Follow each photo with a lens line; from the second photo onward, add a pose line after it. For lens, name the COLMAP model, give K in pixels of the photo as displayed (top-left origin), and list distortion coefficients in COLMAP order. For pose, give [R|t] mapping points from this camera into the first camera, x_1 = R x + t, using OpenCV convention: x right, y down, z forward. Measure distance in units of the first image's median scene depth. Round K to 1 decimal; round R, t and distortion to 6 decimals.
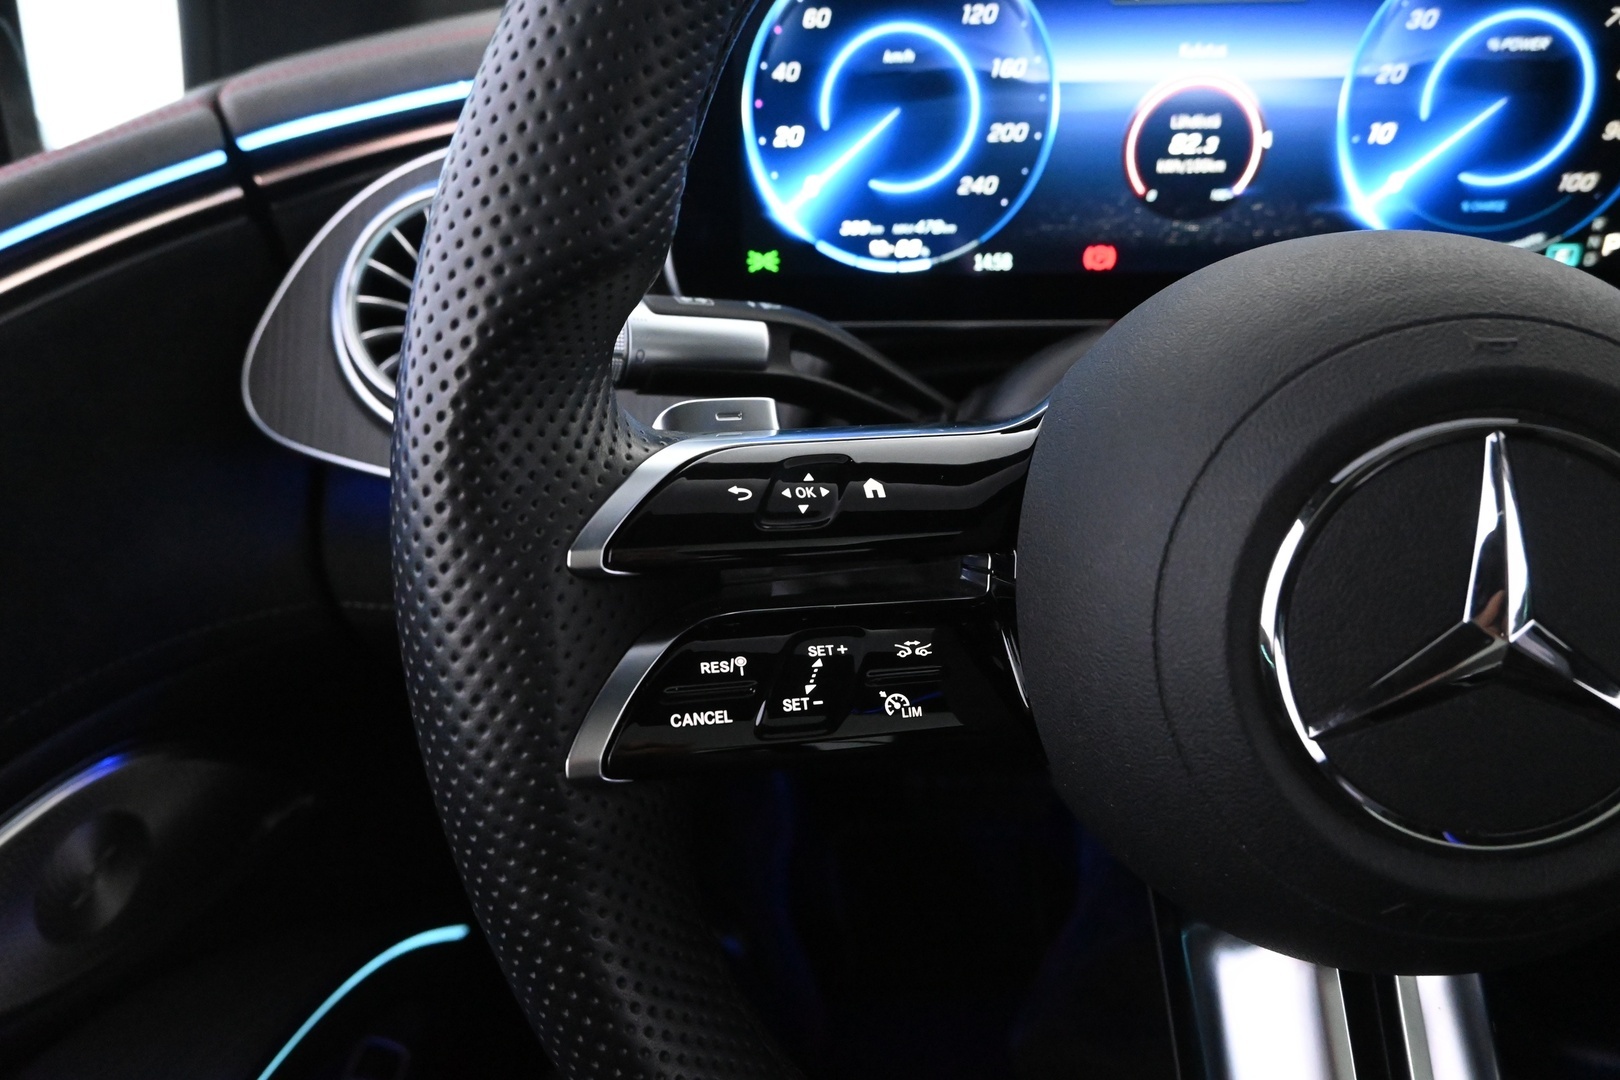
lens RADIAL K [[1092.3, 0, 805.1], [0, 1092.3, 537.0], [0, 0, 1]] dist [-0.008405, 0.001139]
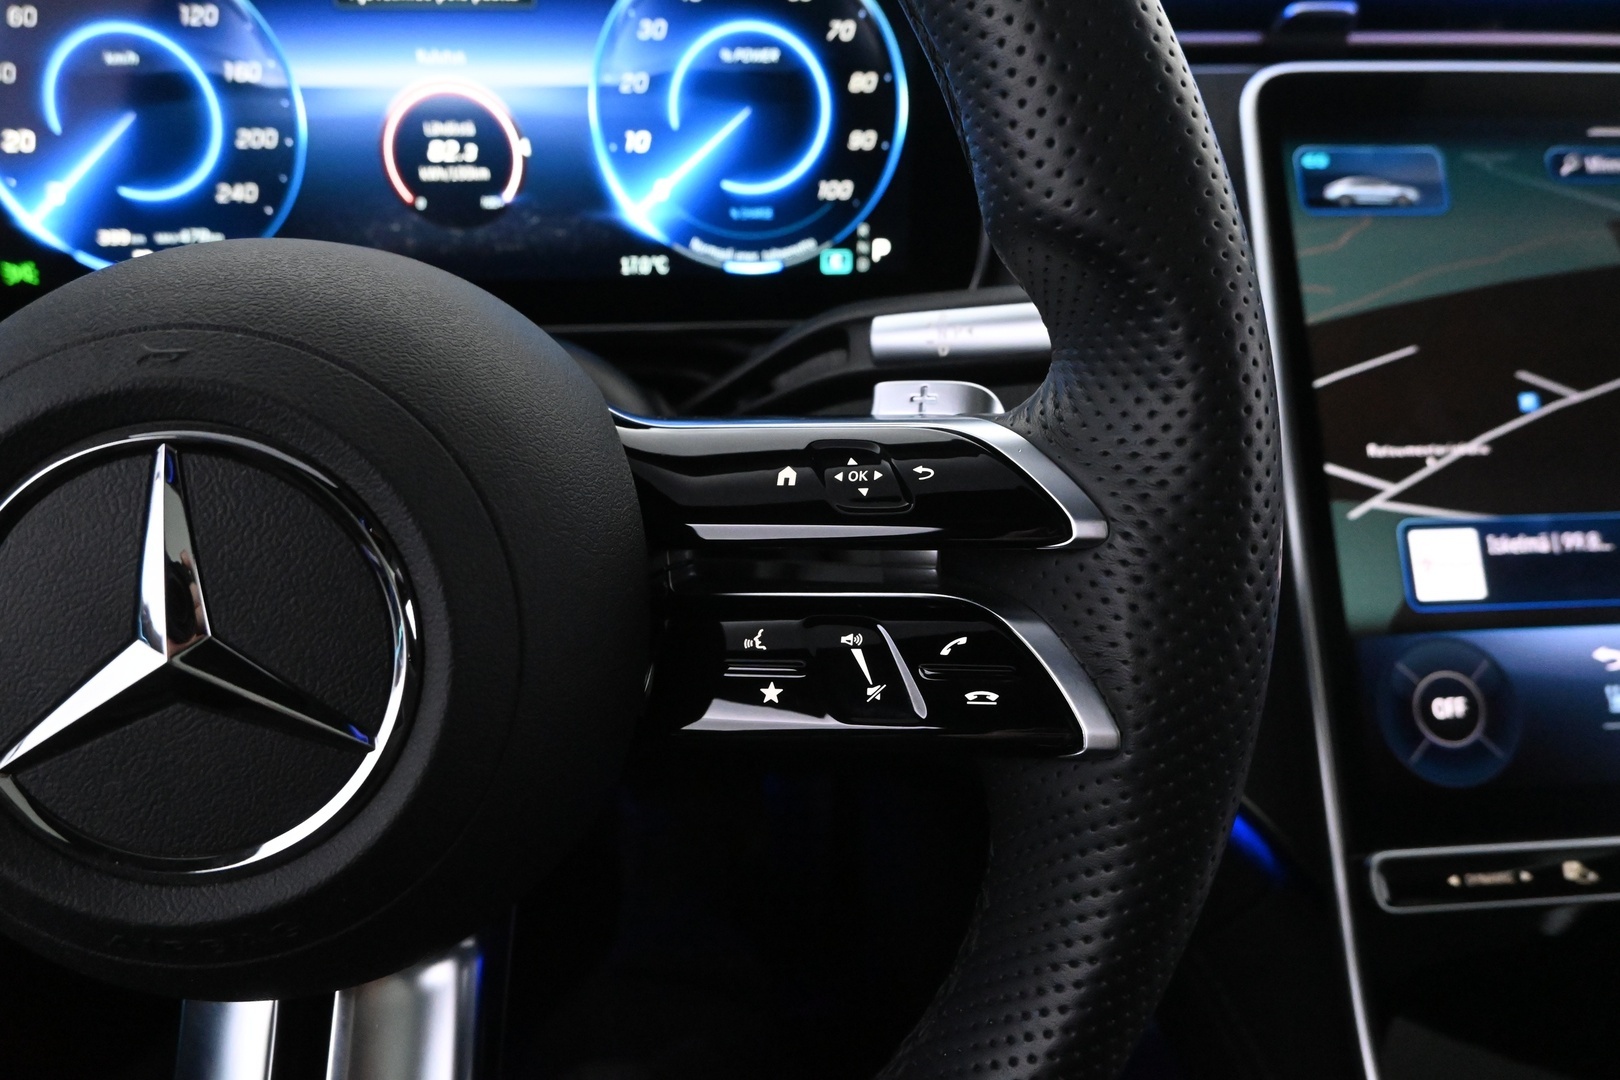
lens RADIAL K [[1092.3, 0, 821.9], [0, 1092.3, 535.6], [0, 0, 1]] dist [-0.008405, 0.001139]
pose [[0.989735, -0.039196, 0.137434, 0.541825], [0.040154, 0.999185, -0.004201, 0.005883], [-0.137158, 0.009676, 0.990502, -0.023347]]
